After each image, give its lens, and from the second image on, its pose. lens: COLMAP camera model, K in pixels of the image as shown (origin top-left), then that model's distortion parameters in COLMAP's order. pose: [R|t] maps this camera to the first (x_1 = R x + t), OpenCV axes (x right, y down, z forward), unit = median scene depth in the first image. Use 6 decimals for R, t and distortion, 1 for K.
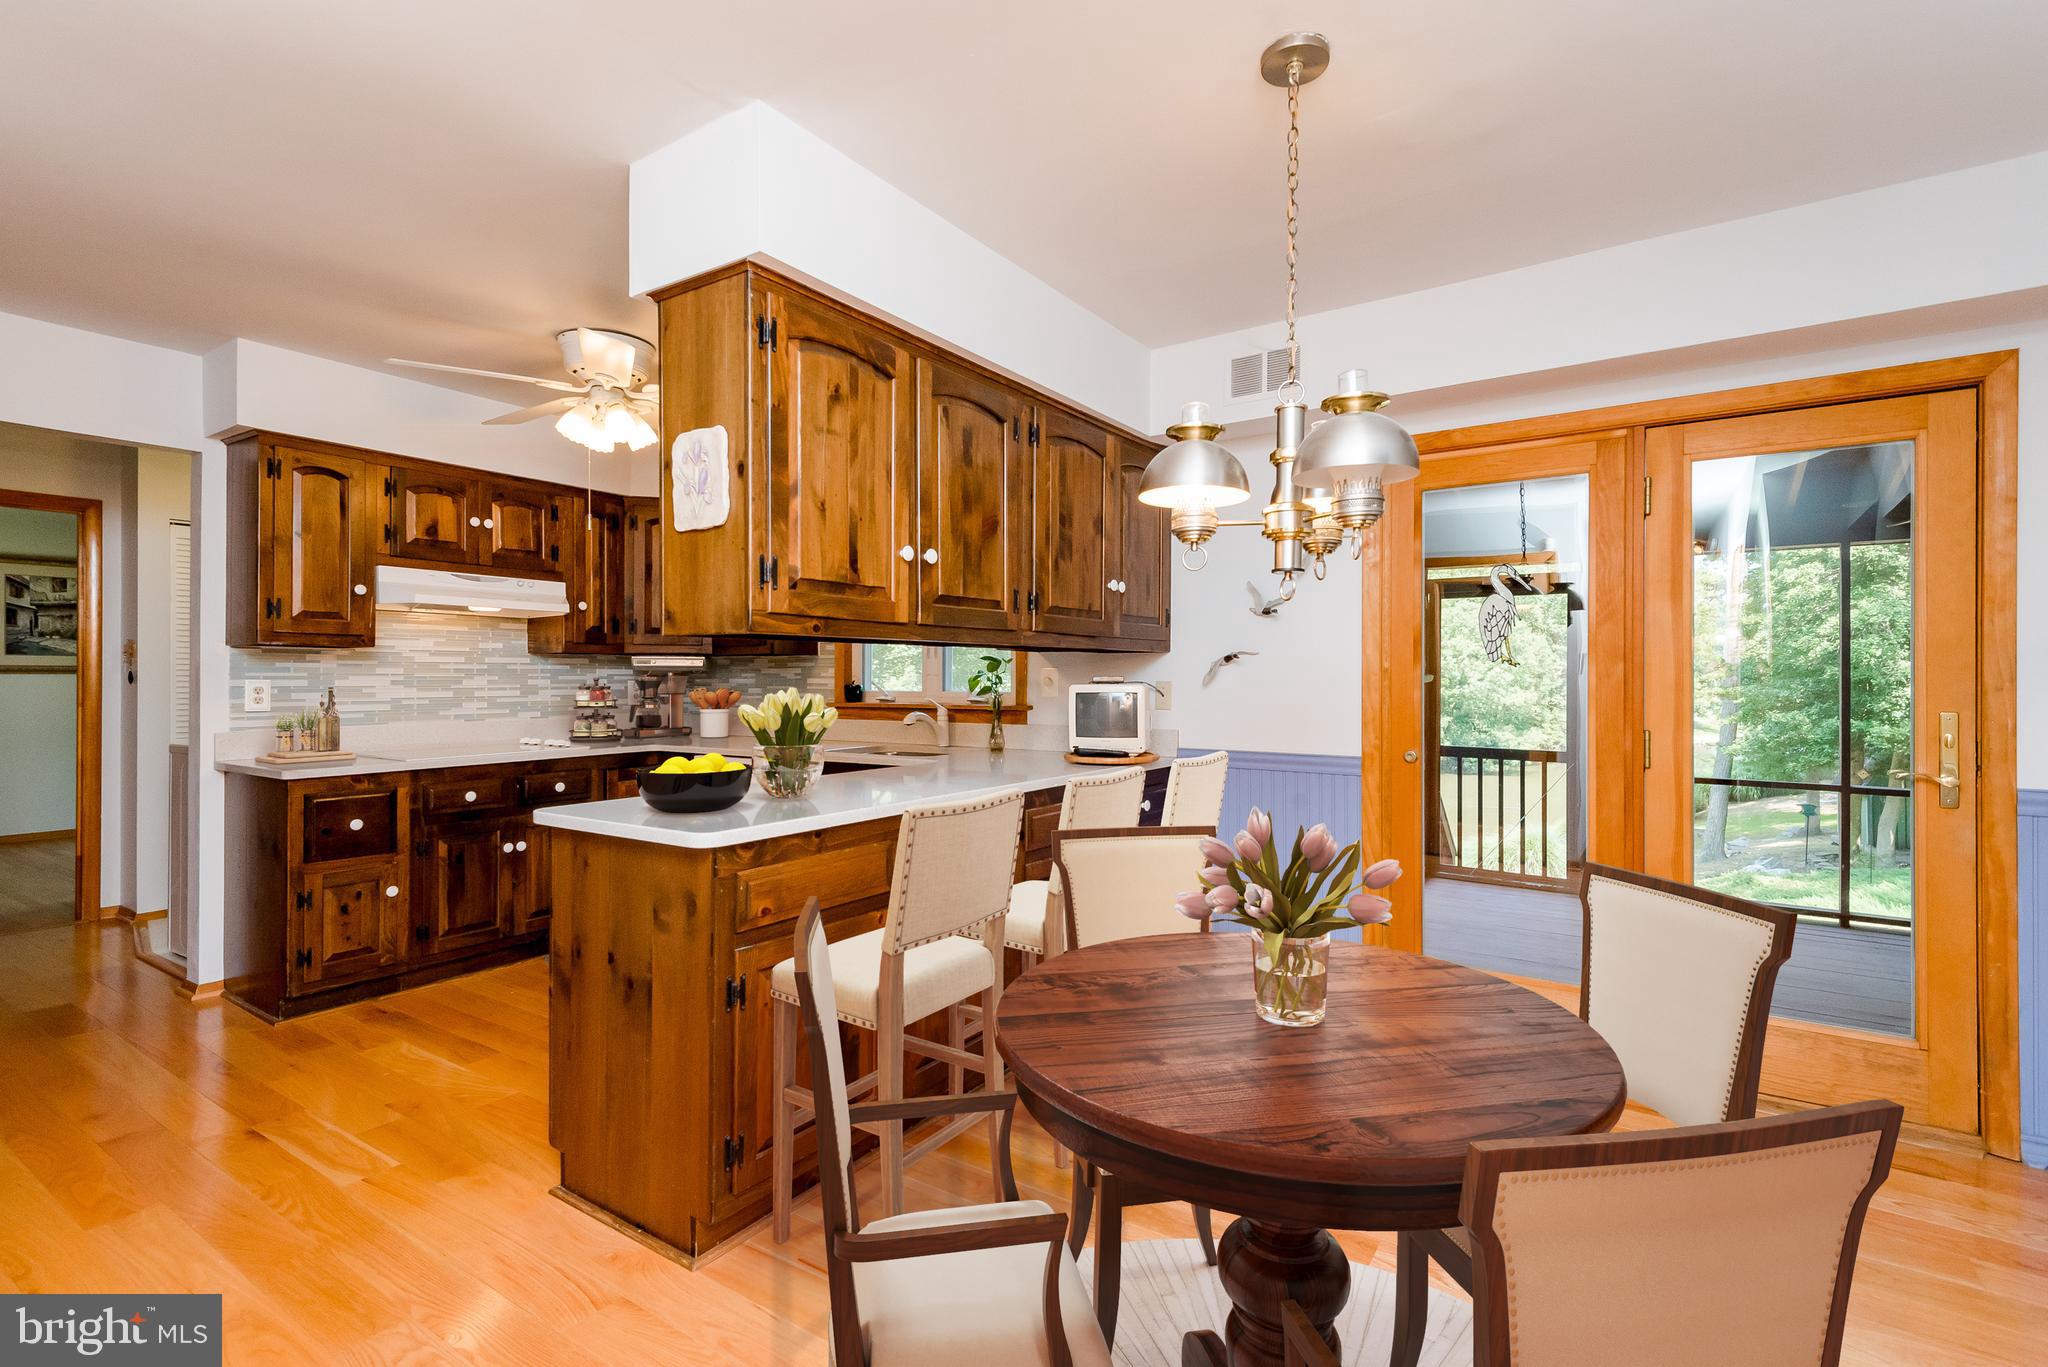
lens RADIAL K [[944.3, 0, 1021.2], [0, 944.3, 675.1], [0, 0, 1]] dist [0.012621, -0.000539]
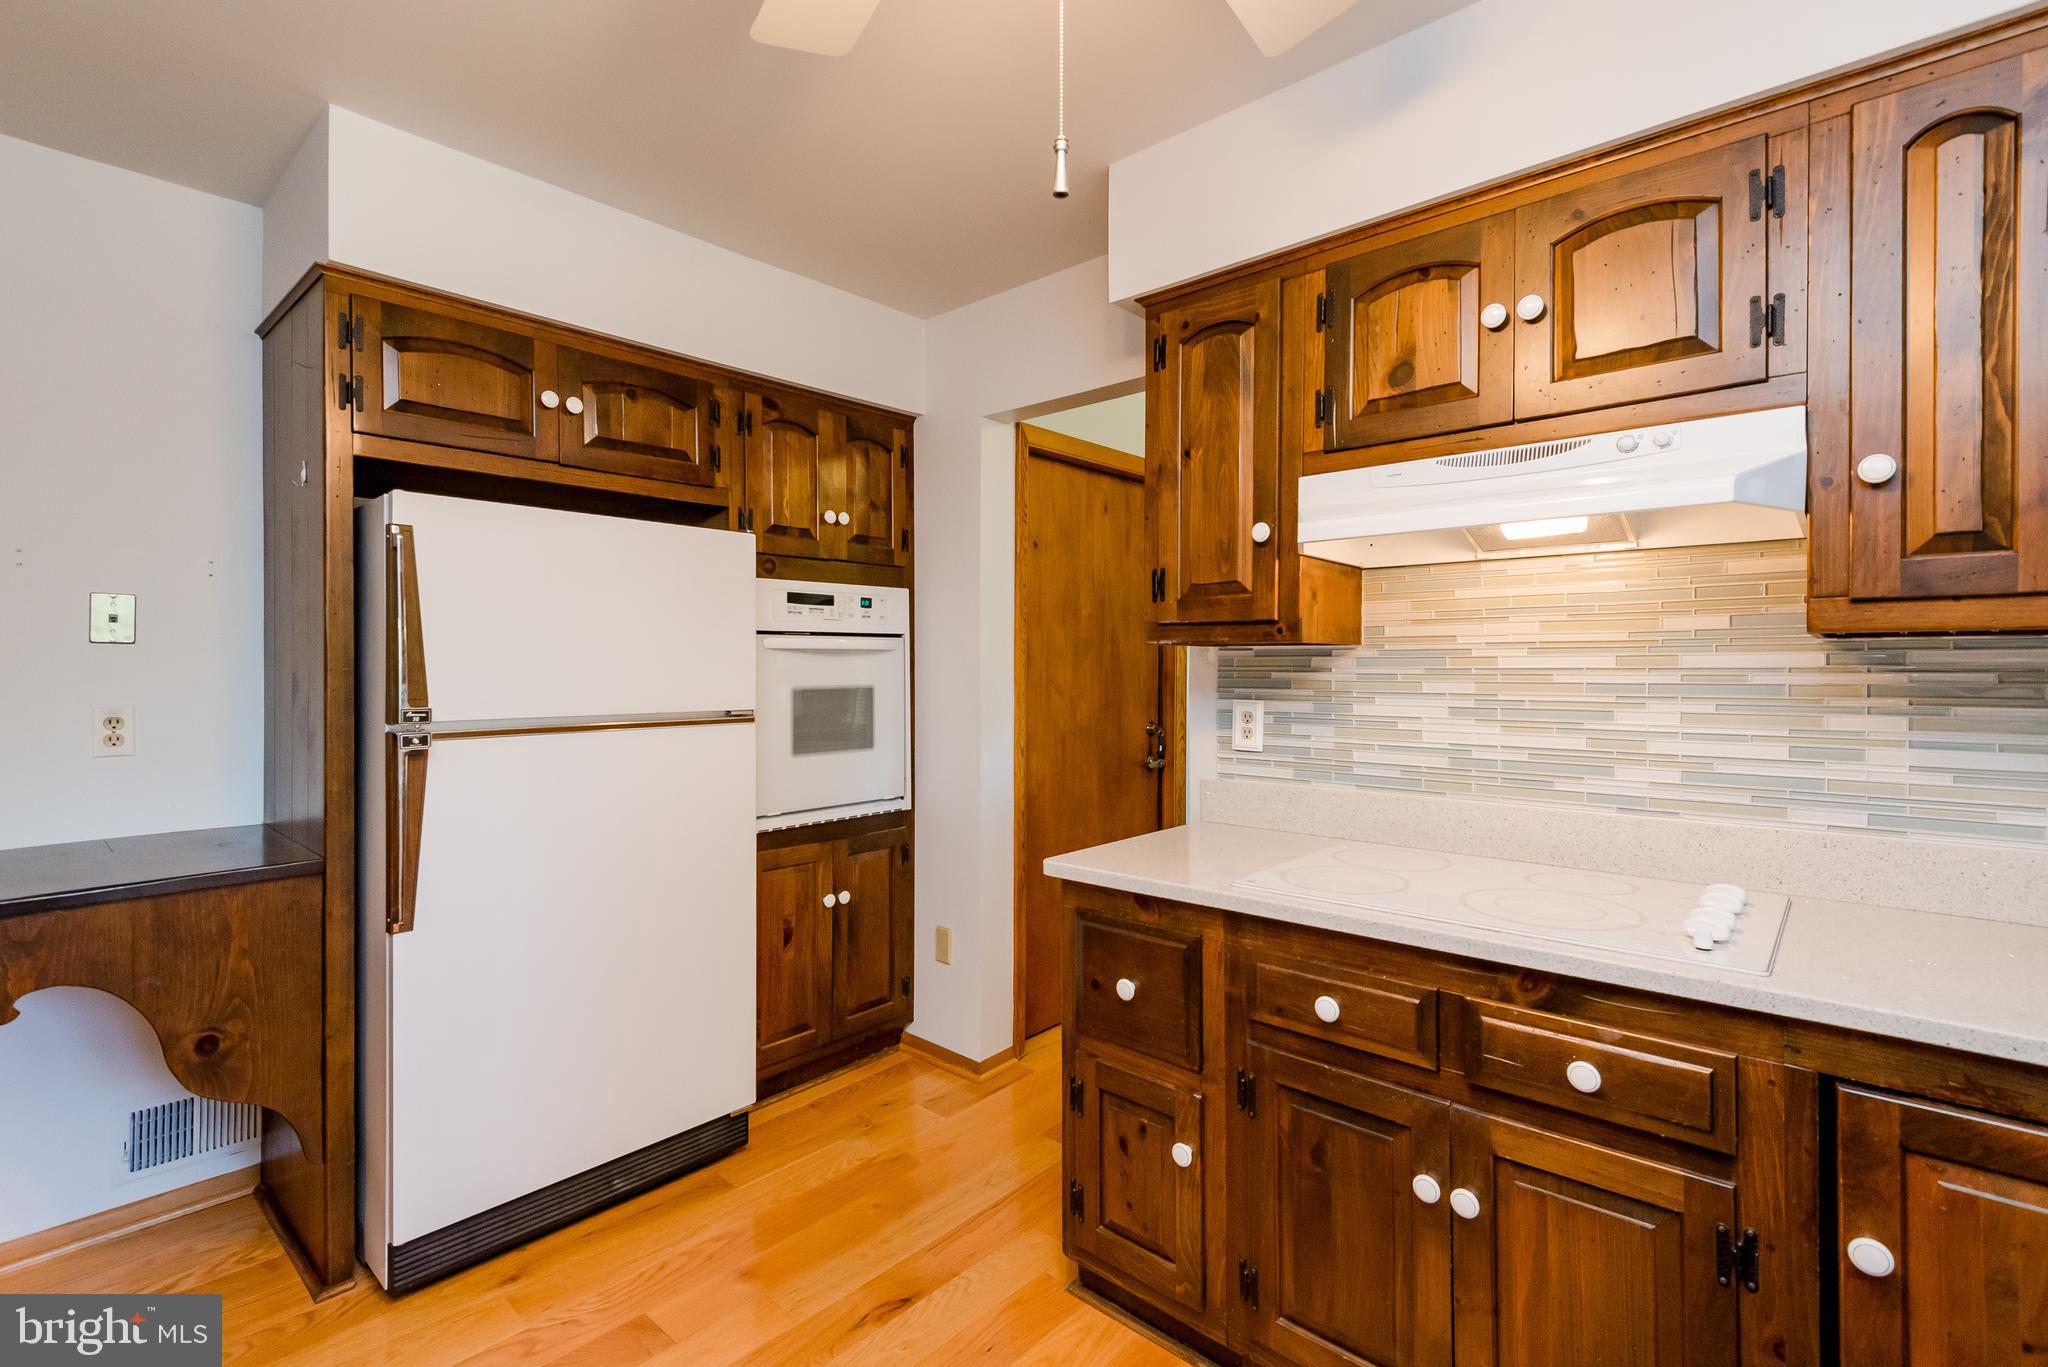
lens RADIAL K [[944.3, 0, 1015.2], [0, 944.3, 664.5], [0, 0, 1]] dist [0.012621, -0.000539]
pose [[-0.143419, -0.004468, -0.989652, -0.153965], [0.001965, 0.999987, -0.004800, -0.014101], [0.989660, -0.002633, -0.143408, 0.857341]]
